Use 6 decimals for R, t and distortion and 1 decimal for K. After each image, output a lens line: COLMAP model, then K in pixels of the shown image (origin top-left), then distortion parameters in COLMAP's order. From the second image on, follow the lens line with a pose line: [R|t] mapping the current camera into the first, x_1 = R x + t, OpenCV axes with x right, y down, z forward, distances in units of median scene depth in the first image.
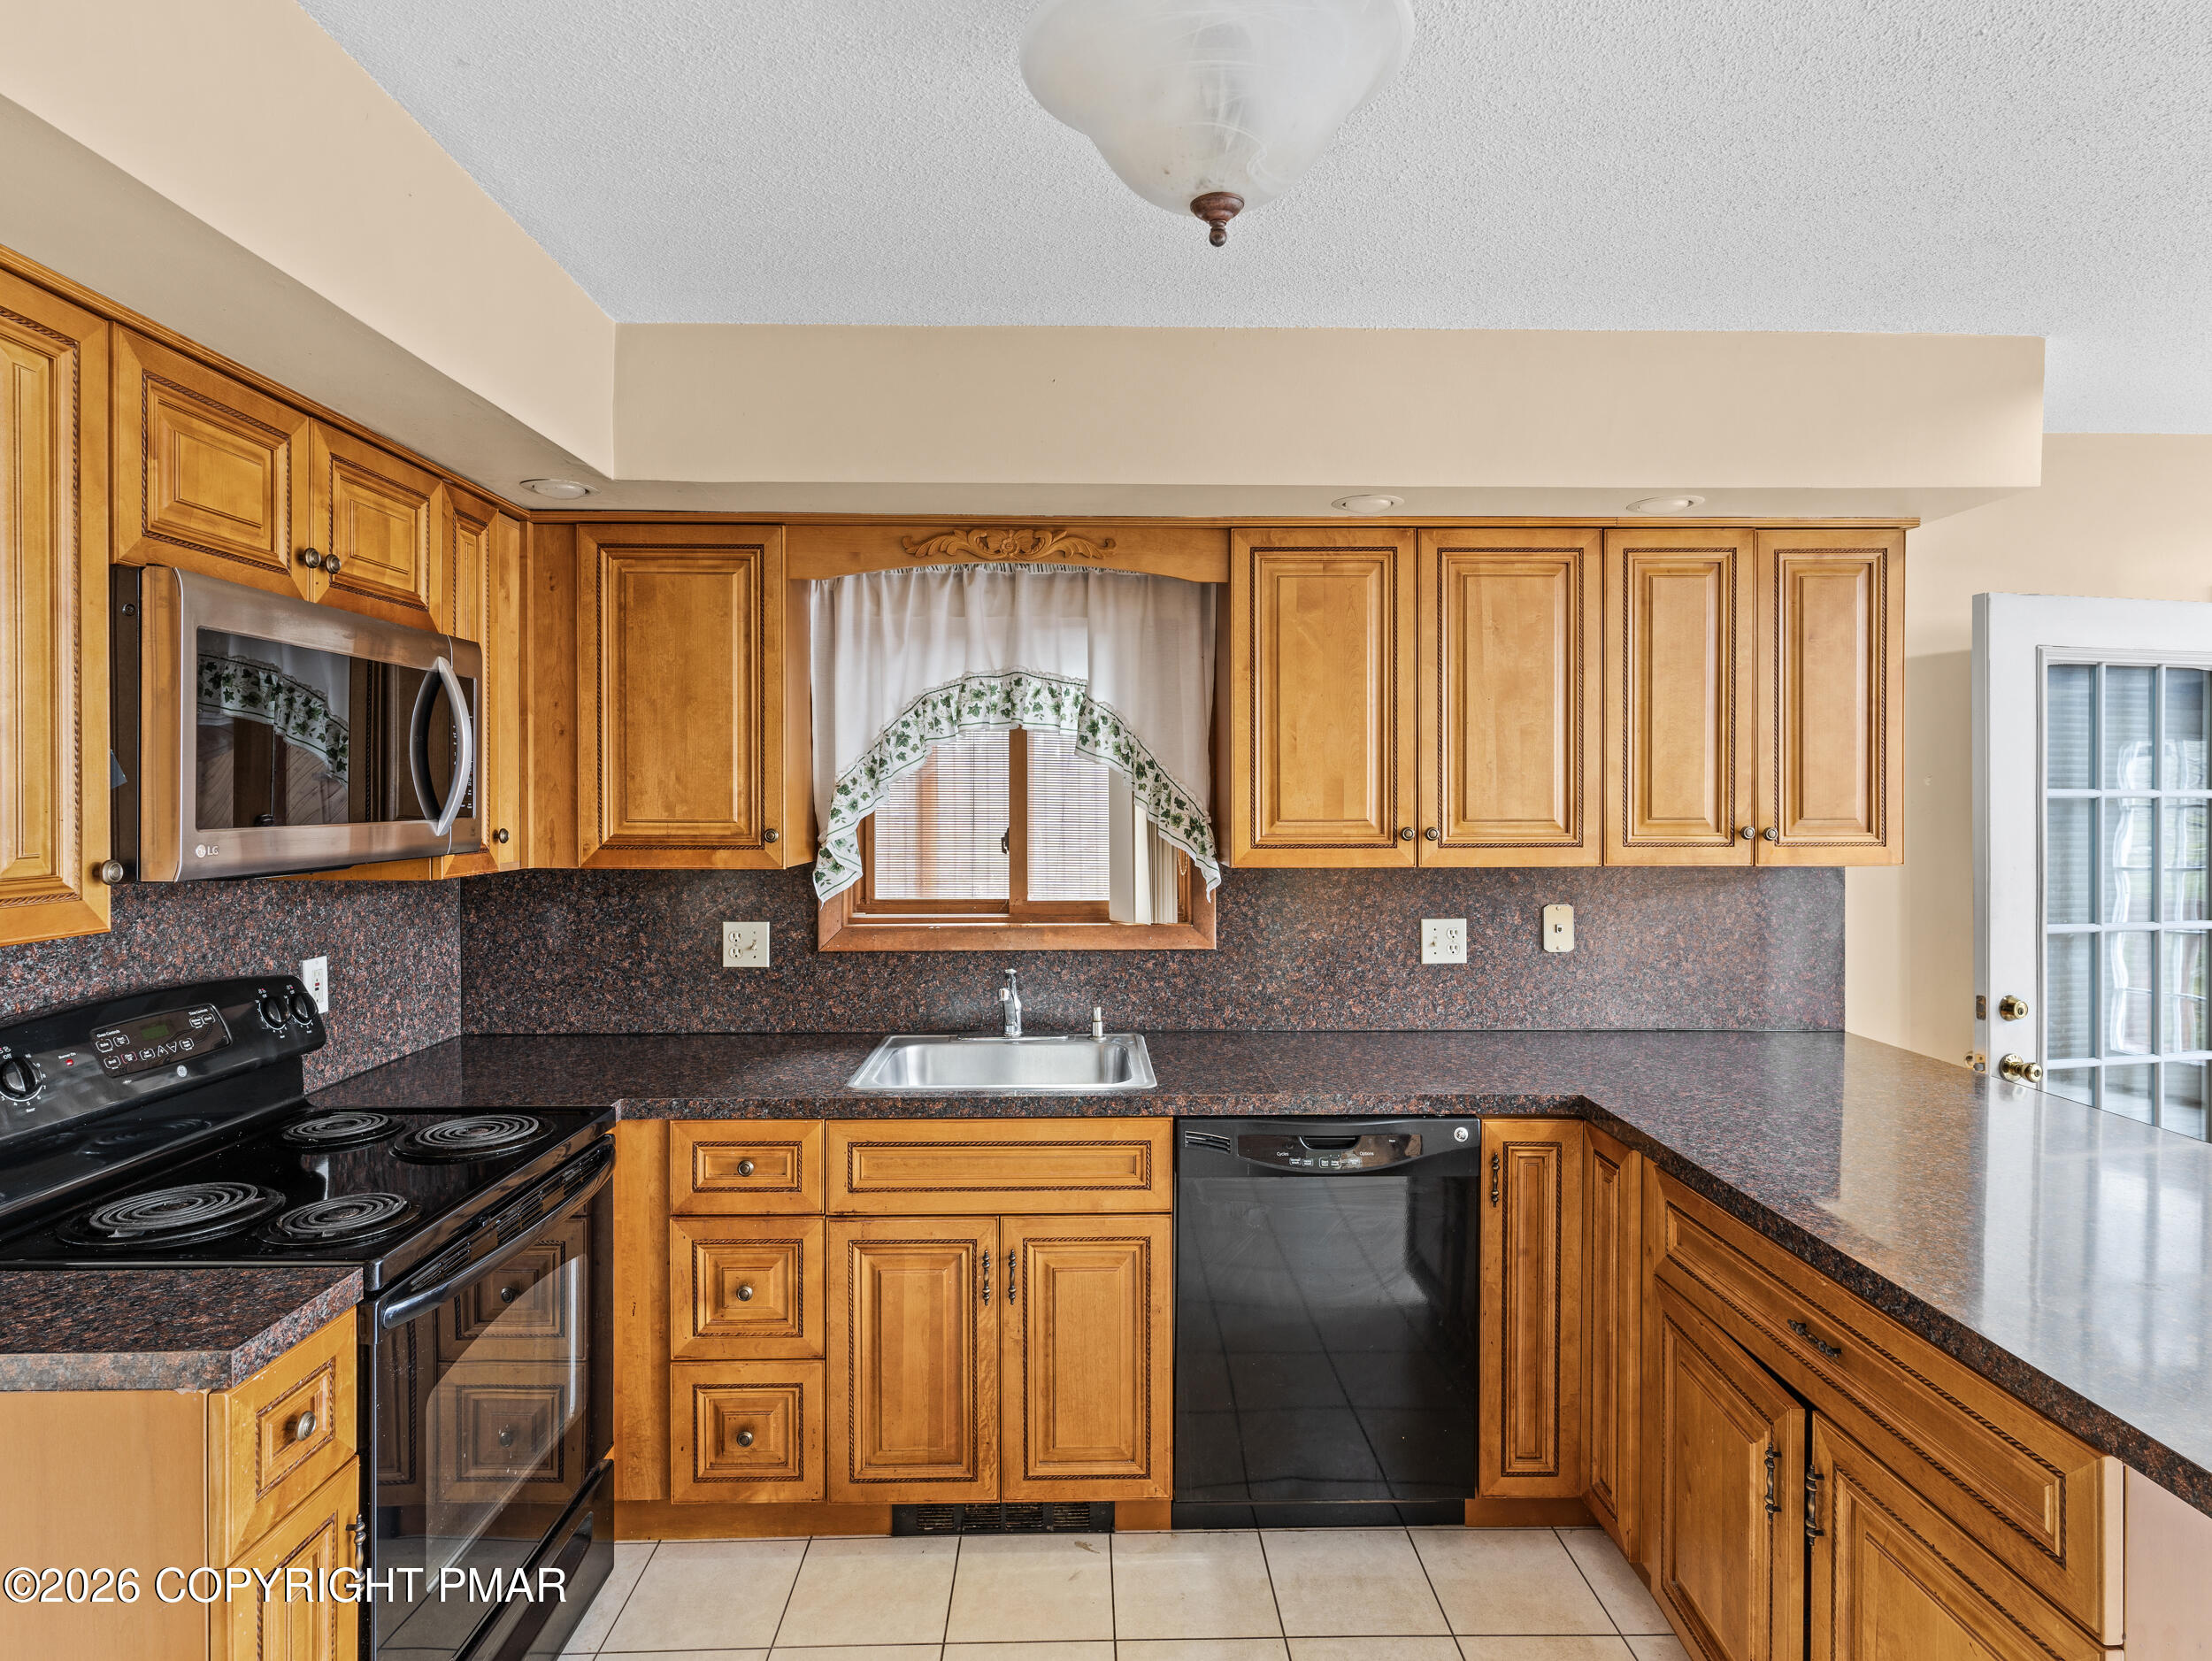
lens RADIAL K [[1187.7, 0, 1111.6], [0, 1187.7, 822.8], [0, 0, 1]] dist [0.001503, 0.000975]
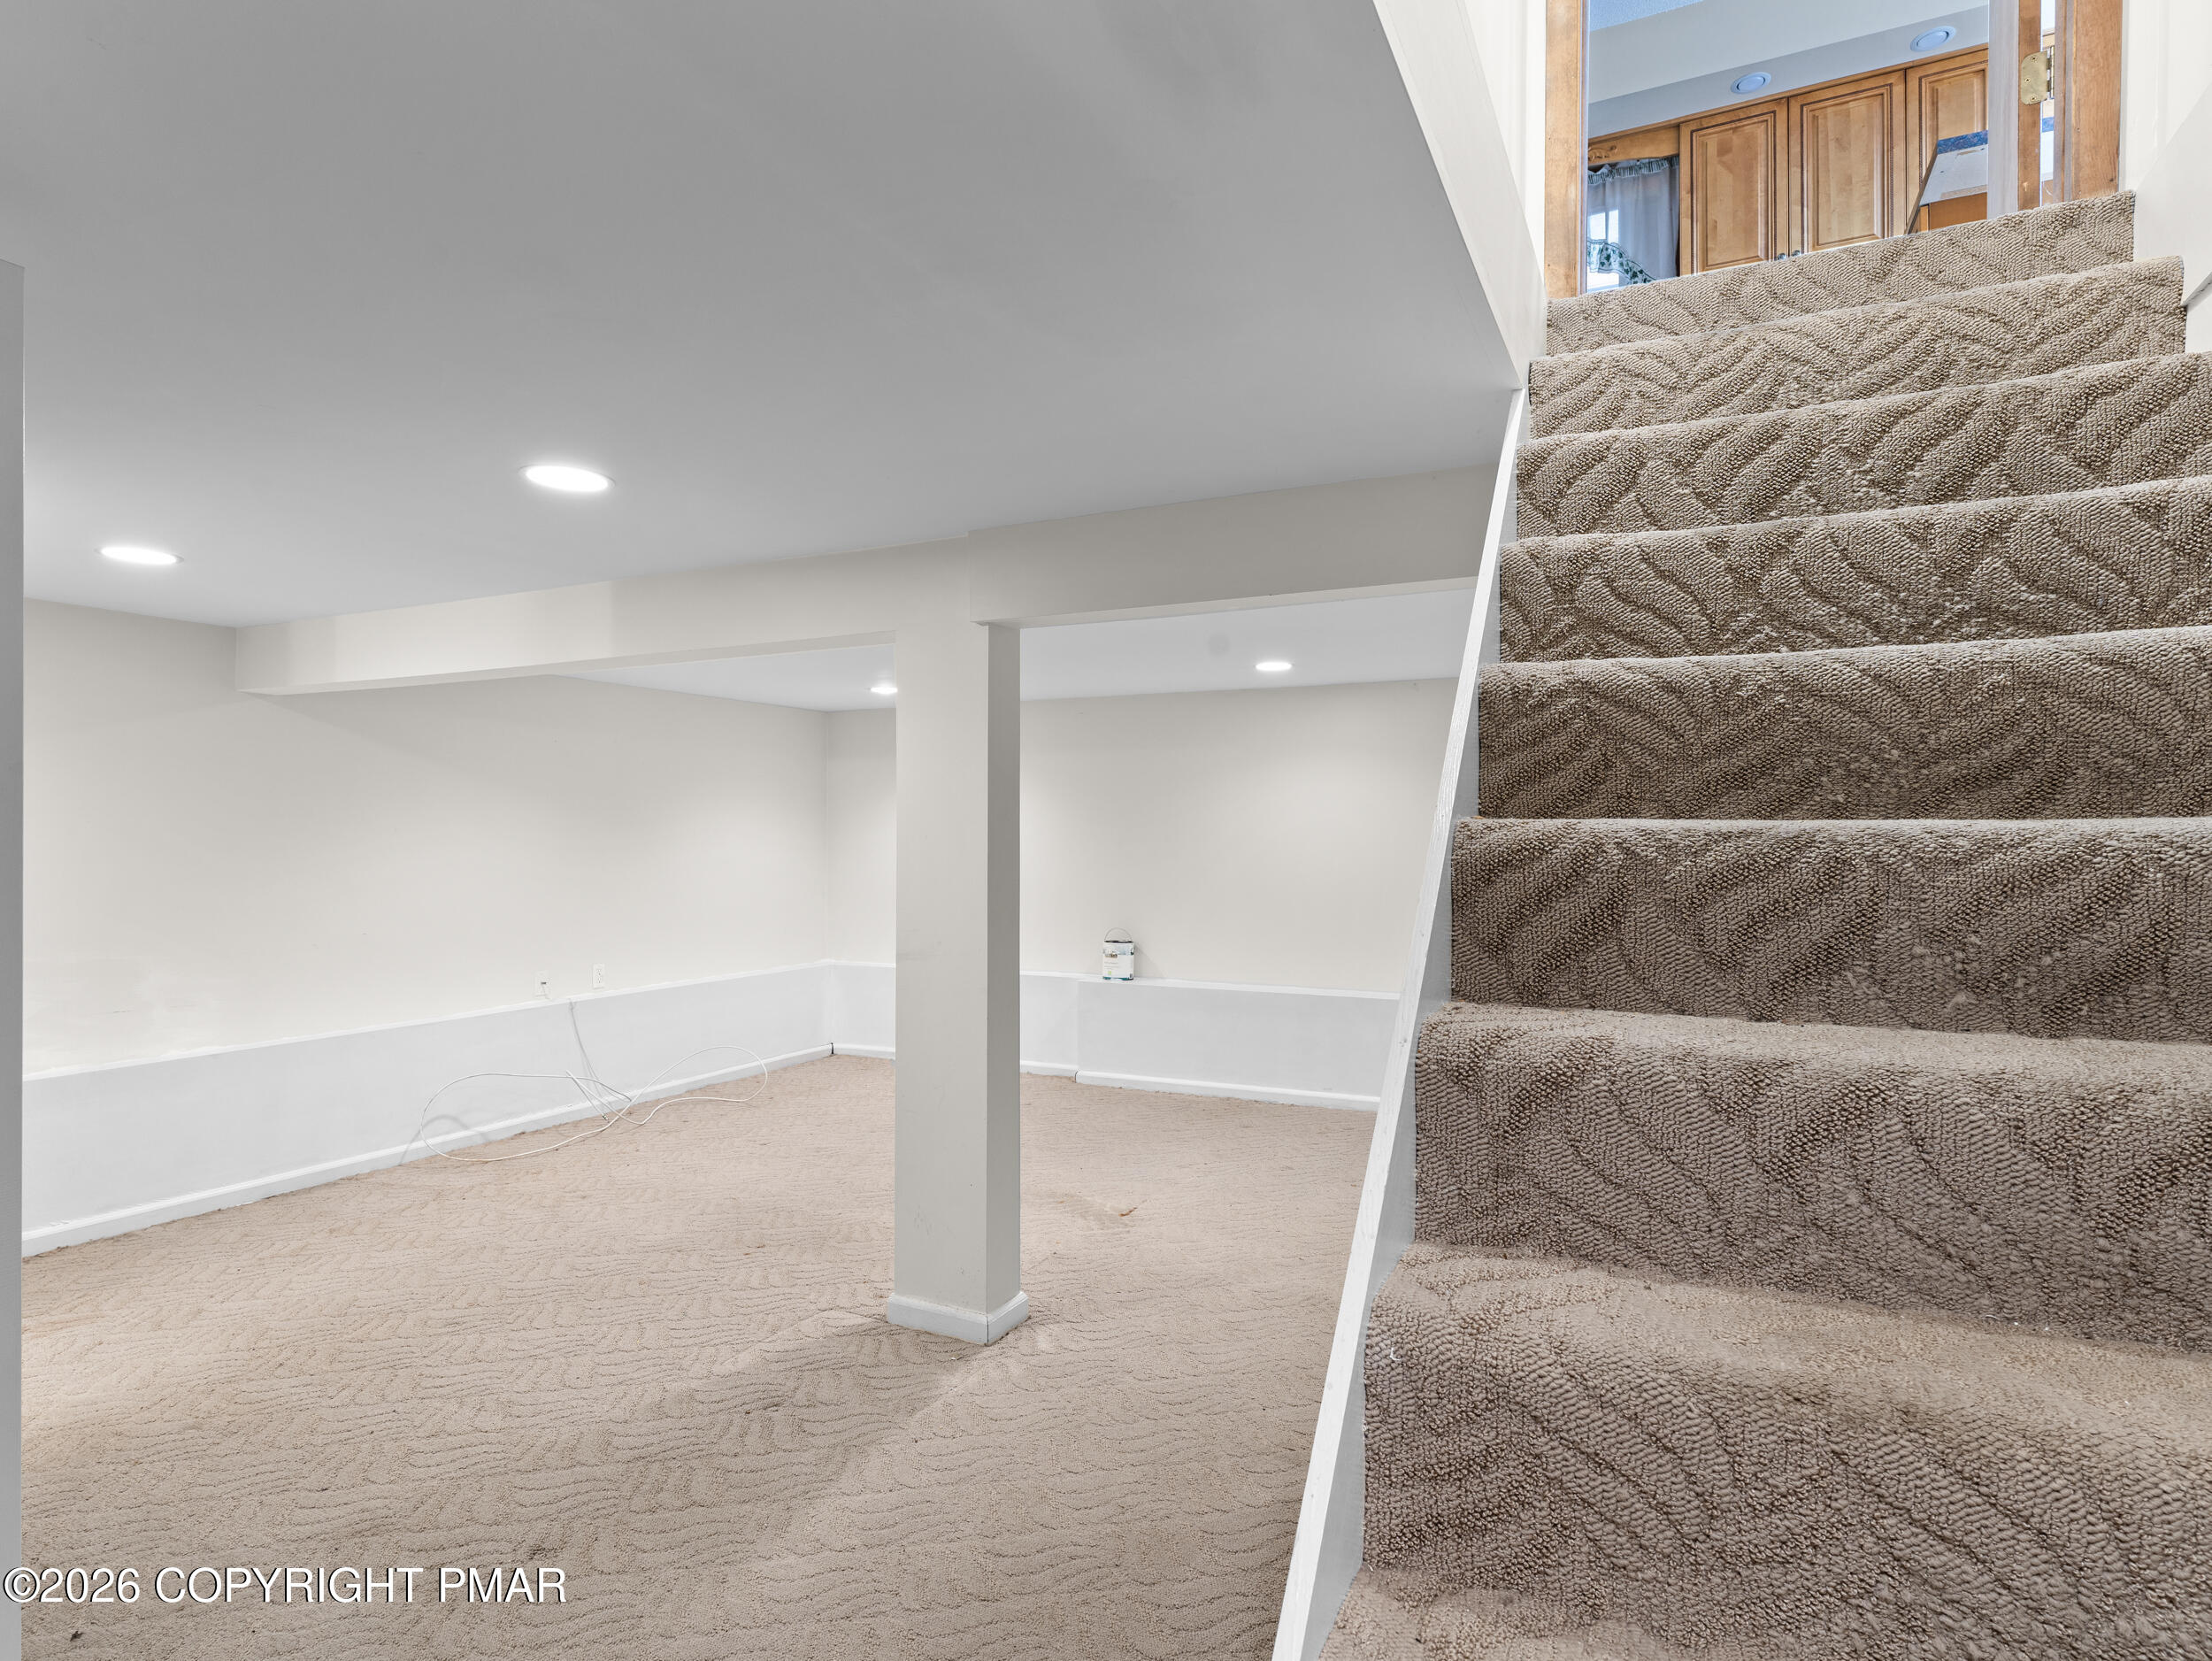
lens RADIAL K [[1187.7, 0, 1111.6], [0, 1187.7, 822.8], [0, 0, 1]] dist [0.001503, 0.000975]
pose [[0.885660, -0.000183, -0.464335, 0.181261], [-0.014102, 0.999528, -0.027291, 0.980923], [0.464121, 0.030718, 0.885239, -1.157314]]
